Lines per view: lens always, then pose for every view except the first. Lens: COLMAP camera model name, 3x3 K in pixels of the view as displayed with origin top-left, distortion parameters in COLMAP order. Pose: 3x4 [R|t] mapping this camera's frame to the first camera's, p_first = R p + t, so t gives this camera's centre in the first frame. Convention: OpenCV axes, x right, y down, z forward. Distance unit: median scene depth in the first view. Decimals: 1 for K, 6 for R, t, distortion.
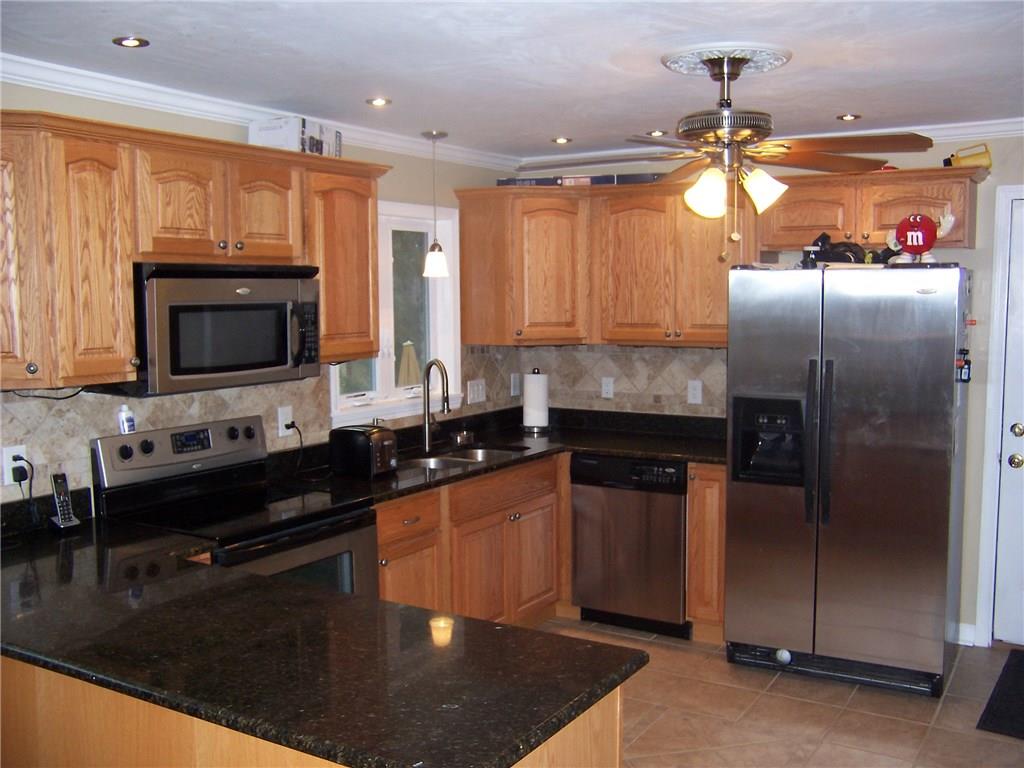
lens RADIAL K [[1010.7, 0, 517.0], [0, 1010.7, 386.4], [0, 0, 1]] dist [-0.048422, 0.000000]
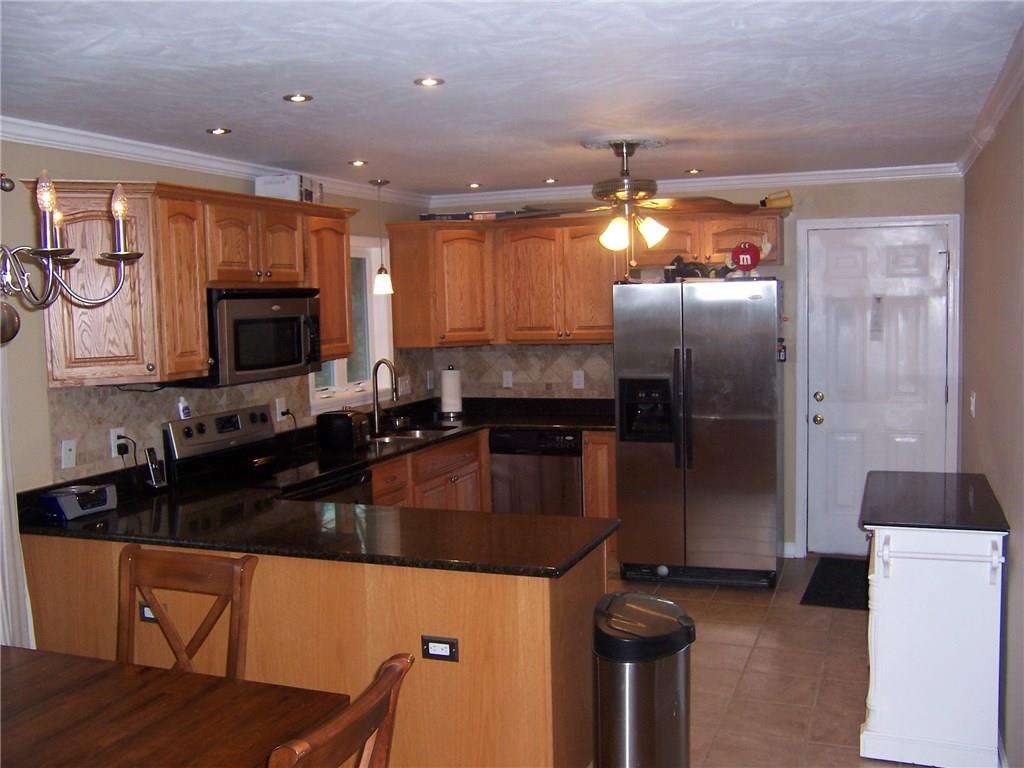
lens RADIAL K [[1010.7, 0, 508.8], [0, 1010.7, 382.6], [0, 0, 1]] dist [-0.048422, 0.000000]
pose [[0.983848, -0.034692, 0.175611, -0.173835], [0.037145, 0.999253, -0.010699, 0.025633], [-0.175108, 0.017050, 0.984402, -0.312865]]
